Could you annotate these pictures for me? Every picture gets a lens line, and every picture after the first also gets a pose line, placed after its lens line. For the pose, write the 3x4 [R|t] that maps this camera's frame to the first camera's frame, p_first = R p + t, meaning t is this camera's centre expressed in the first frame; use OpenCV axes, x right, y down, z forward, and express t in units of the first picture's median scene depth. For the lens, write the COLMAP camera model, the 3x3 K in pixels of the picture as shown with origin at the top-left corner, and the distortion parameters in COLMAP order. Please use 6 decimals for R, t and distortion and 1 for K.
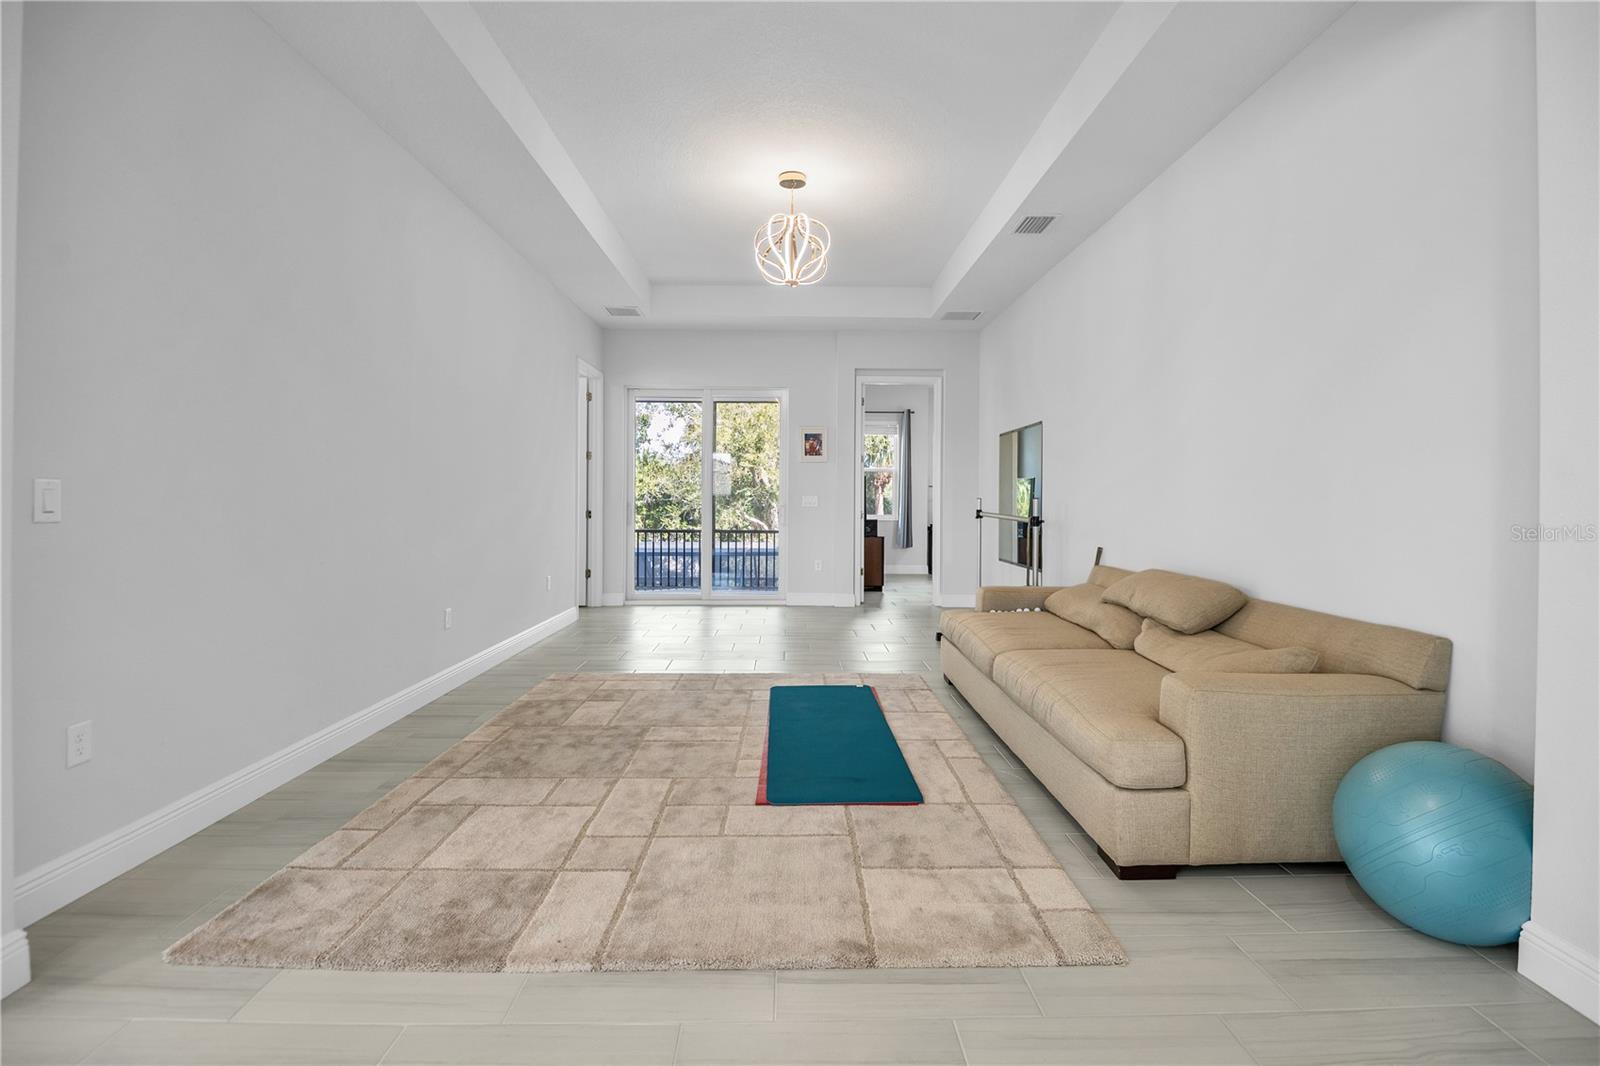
lens RADIAL K [[739.1, 0, 809.0], [0, 739.1, 519.8], [0, 0, 1]] dist [0.000542, -0.005609]
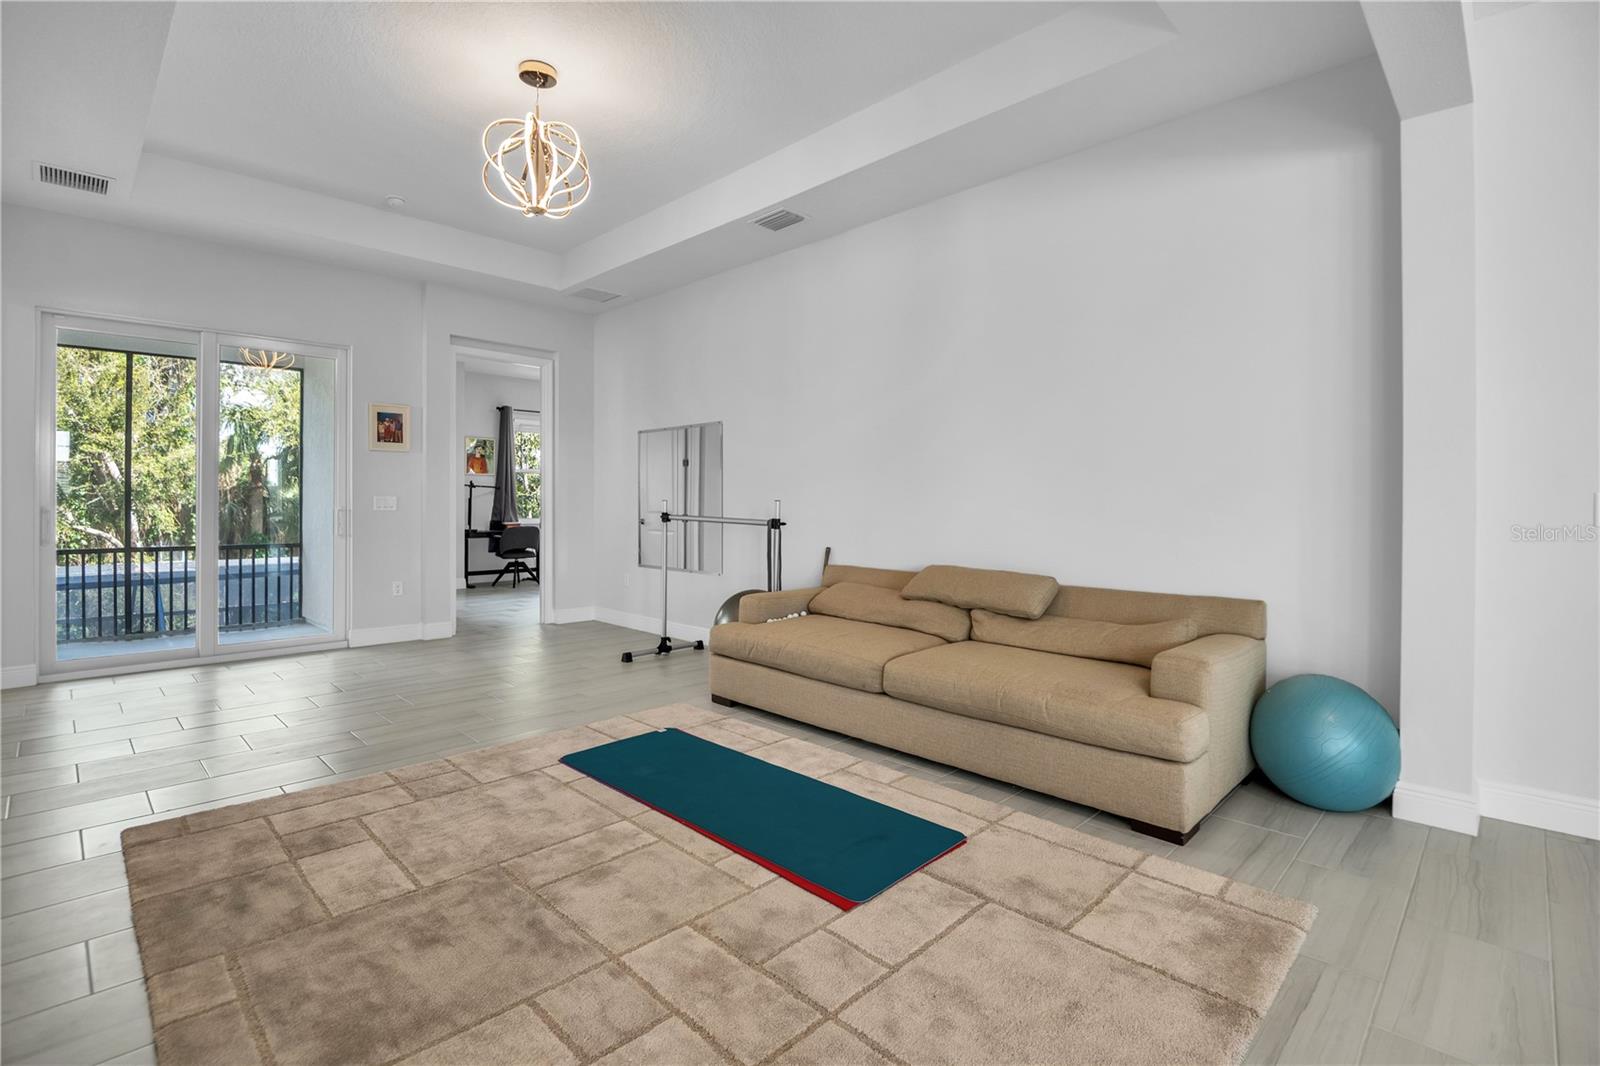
lens RADIAL K [[739.1, 0, 807.6], [0, 739.1, 512.3], [0, 0, 1]] dist [0.000542, -0.005609]
pose [[0.718617, -0.009039, 0.695347, -0.513544], [0.017872, 0.999825, -0.005474, -0.010367], [-0.695176, 0.016361, 0.718653, 0.407604]]
